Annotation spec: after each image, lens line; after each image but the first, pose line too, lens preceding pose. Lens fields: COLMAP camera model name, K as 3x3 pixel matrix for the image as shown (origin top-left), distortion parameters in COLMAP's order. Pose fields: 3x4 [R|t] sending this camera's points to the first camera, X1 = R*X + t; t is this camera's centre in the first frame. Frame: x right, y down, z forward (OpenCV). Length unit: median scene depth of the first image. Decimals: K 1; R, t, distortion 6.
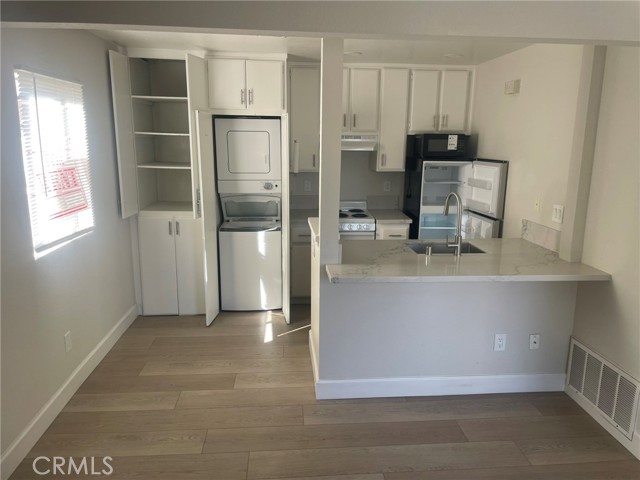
lens RADIAL K [[484.2, 0, 322.4], [0, 484.2, 236.9], [0, 0, 1]] dist [0.109081, -0.143219]
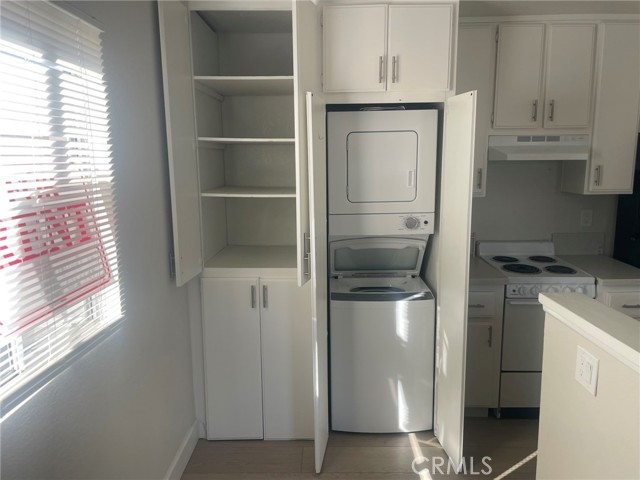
lens RADIAL K [[485.4, 0, 318.6], [0, 485.4, 236.4], [0, 0, 1]] dist [0.108471, -0.145495]
pose [[0.994974, -0.007230, -0.099873, -0.168103], [0.002785, 0.999002, -0.044576, -0.063042], [0.100095, 0.044074, 0.994001, 0.404532]]
